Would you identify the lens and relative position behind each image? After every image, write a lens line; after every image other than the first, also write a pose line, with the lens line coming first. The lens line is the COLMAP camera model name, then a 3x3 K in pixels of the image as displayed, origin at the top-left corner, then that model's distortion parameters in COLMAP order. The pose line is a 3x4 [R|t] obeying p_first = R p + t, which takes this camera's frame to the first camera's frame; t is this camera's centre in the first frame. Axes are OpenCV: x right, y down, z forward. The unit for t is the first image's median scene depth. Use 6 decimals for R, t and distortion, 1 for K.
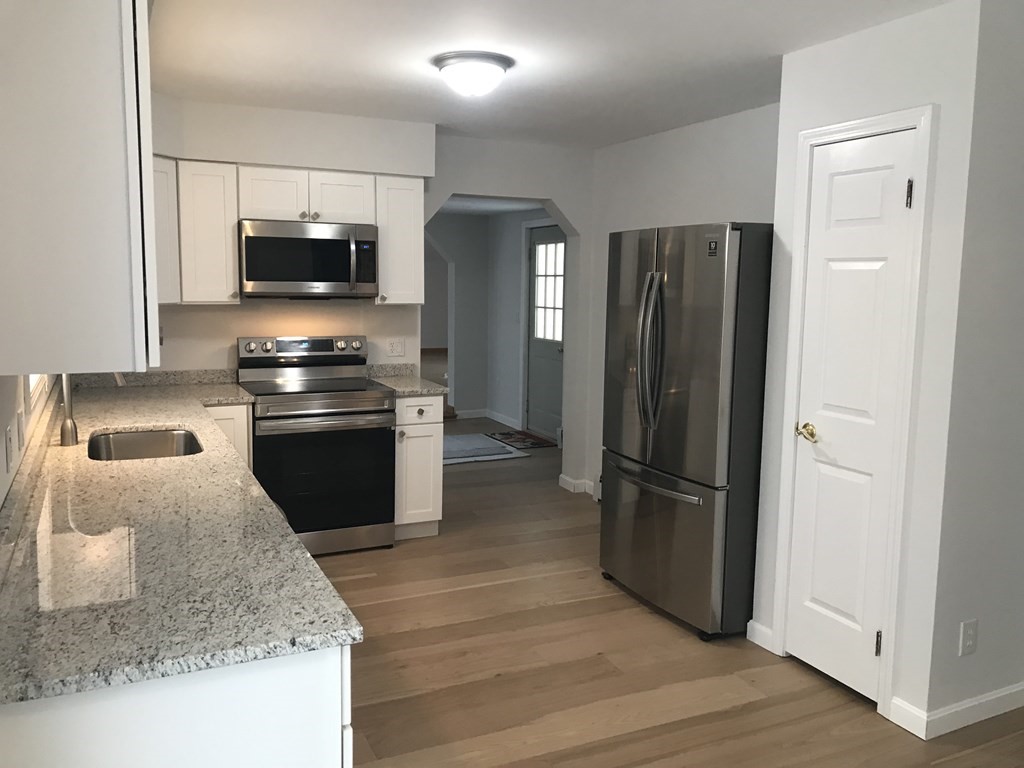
lens RADIAL K [[833.9, 0, 508.5], [0, 833.9, 379.3], [0, 0, 1]] dist [0.046724, -0.025269]
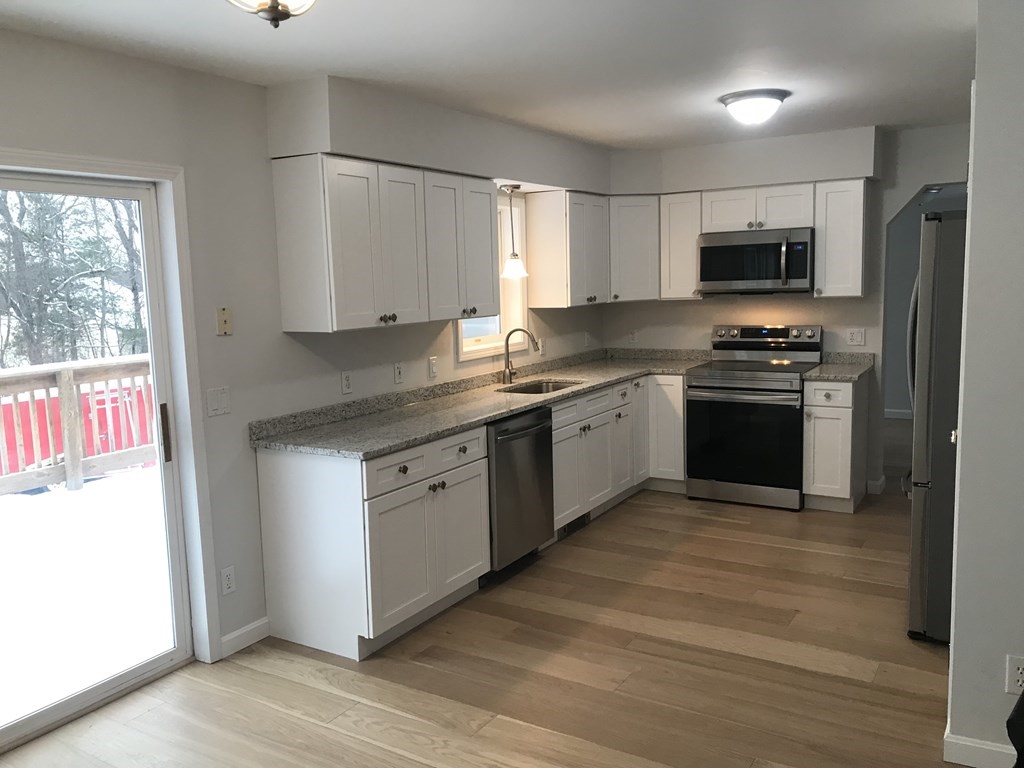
lens RADIAL K [[833.9, 0, 508.9], [0, 833.9, 387.7], [0, 0, 1]] dist [0.046724, -0.025269]
pose [[0.551852, 0.079796, -0.830115, 0.582588], [-0.062693, 0.996564, 0.054119, -0.004424], [0.831582, 0.022177, 0.554959, 0.036806]]
